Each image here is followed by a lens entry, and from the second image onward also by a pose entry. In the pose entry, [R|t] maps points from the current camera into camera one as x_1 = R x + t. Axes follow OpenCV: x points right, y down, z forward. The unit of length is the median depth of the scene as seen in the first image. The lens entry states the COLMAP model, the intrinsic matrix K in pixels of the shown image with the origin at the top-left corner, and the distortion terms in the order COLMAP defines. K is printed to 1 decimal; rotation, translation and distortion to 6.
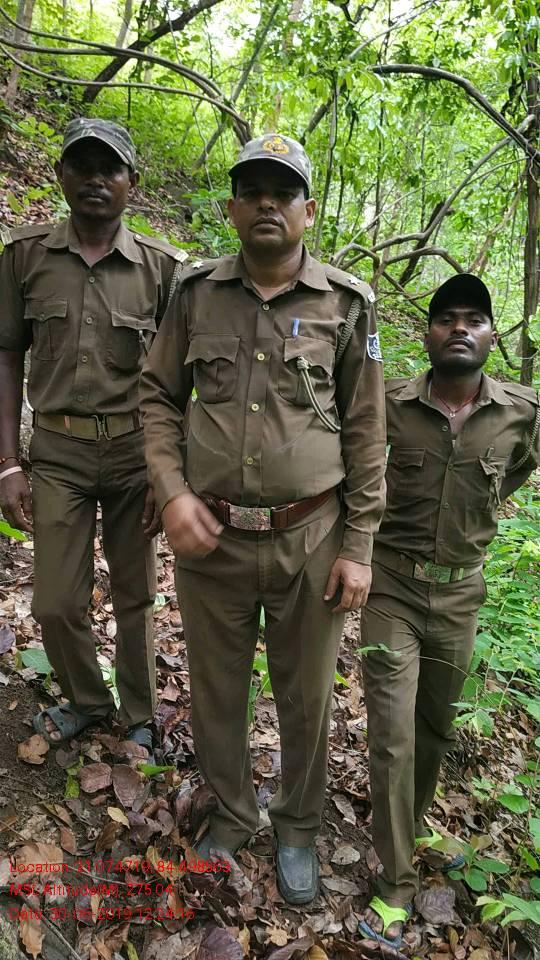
lens RADIAL K [[668.0, 0, 291.0], [0, 668.0, 467.5], [0, 0, 1]] dist [0.014550, -0.045048]
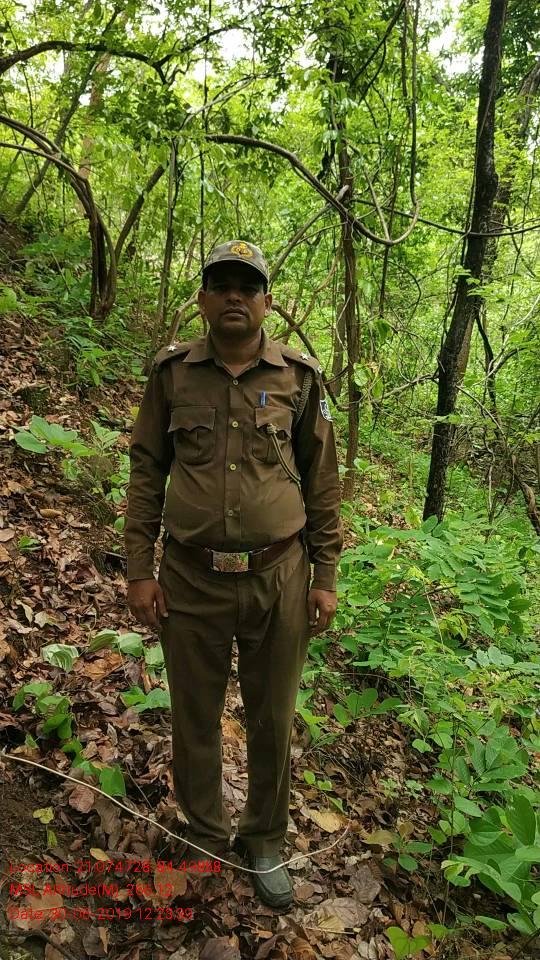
lens RADIAL K [[668.0, 0, 265.3], [0, 668.0, 470.2], [0, 0, 1]] dist [0.014550, -0.045048]
pose [[0.971318, -0.048523, 0.232779, -0.262883], [0.061338, 0.996956, -0.048130, -0.023946], [-0.229735, 0.061028, 0.971338, -0.146321]]
